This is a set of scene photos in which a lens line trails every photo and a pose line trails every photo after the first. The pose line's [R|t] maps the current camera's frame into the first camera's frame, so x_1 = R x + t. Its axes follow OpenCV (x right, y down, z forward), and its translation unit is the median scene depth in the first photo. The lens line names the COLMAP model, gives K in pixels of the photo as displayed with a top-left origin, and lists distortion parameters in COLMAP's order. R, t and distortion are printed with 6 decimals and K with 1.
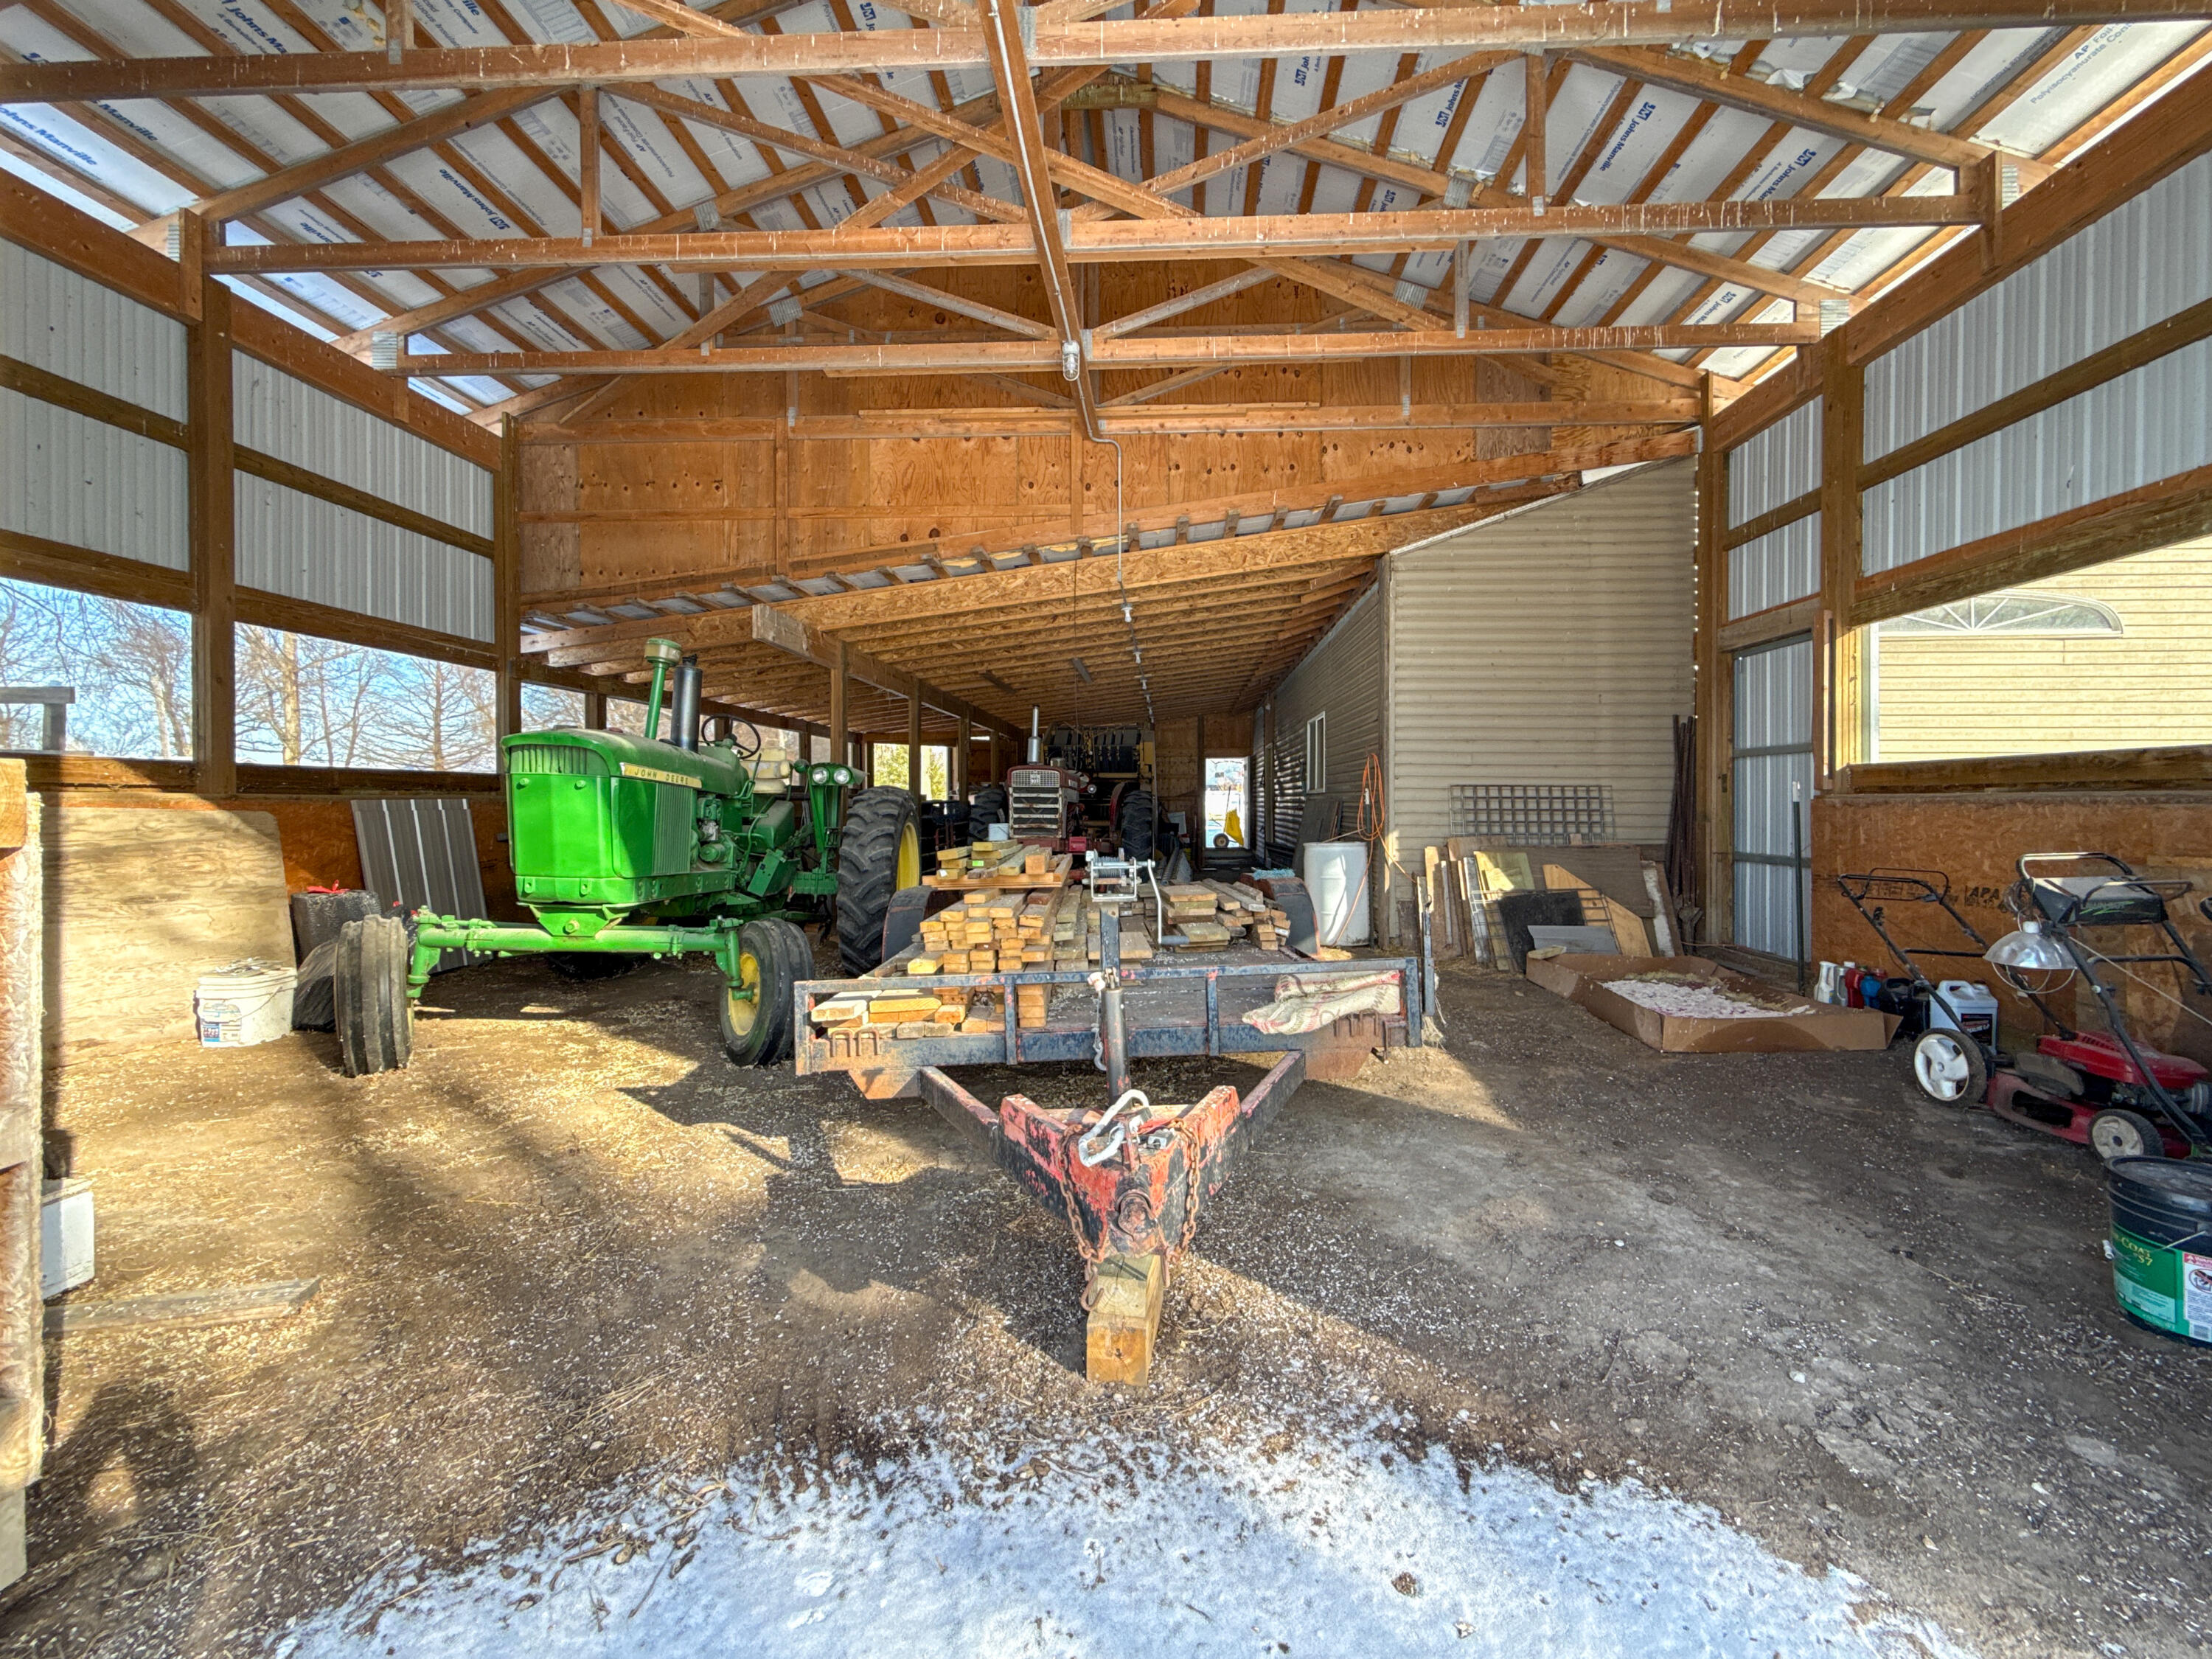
lens RADIAL K [[893.7, 0, 1120.7], [0, 893.7, 808.0], [0, 0, 1]] dist [-0.000028, 0.000010]
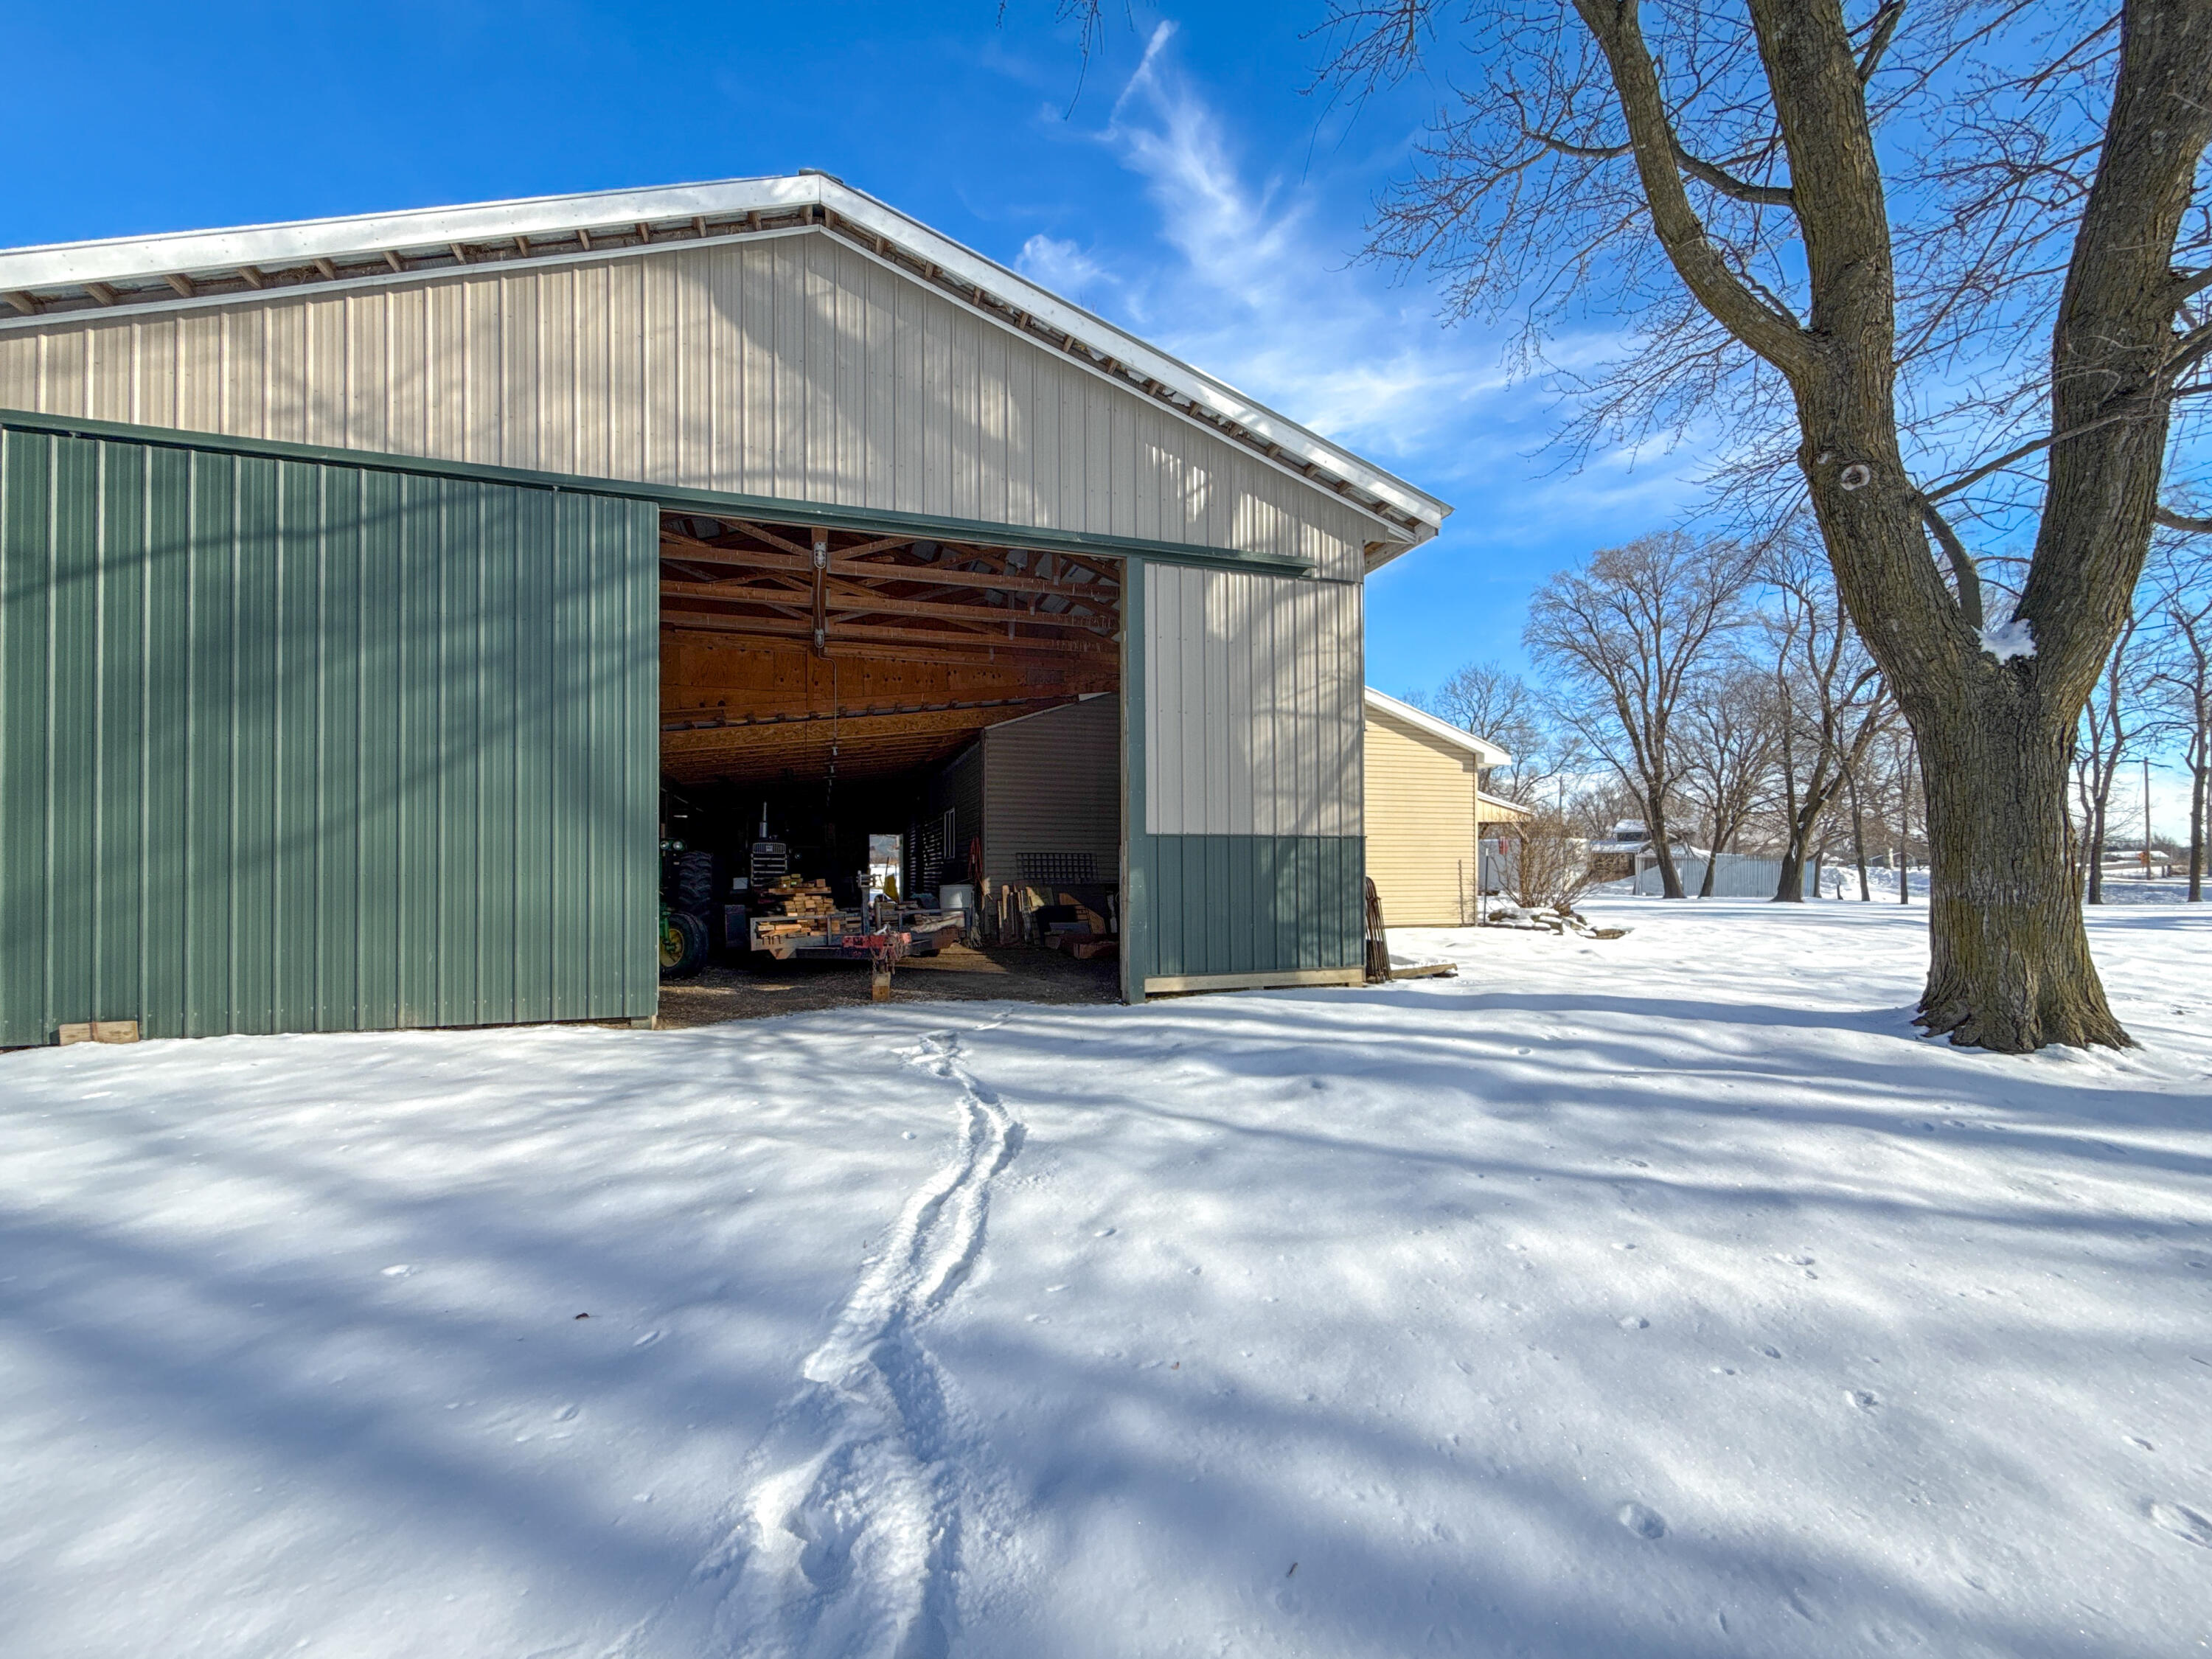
lens RADIAL K [[891.2, 0, 1107.0], [0, 891.2, 864.2], [0, 0, 1]] dist [0.000225, 0.000002]
pose [[0.930996, 0.001055, 0.365028, -0.140326], [0.006469, 0.999791, -0.019387, 0.035890], [-0.364972, 0.020411, 0.930795, -0.822982]]
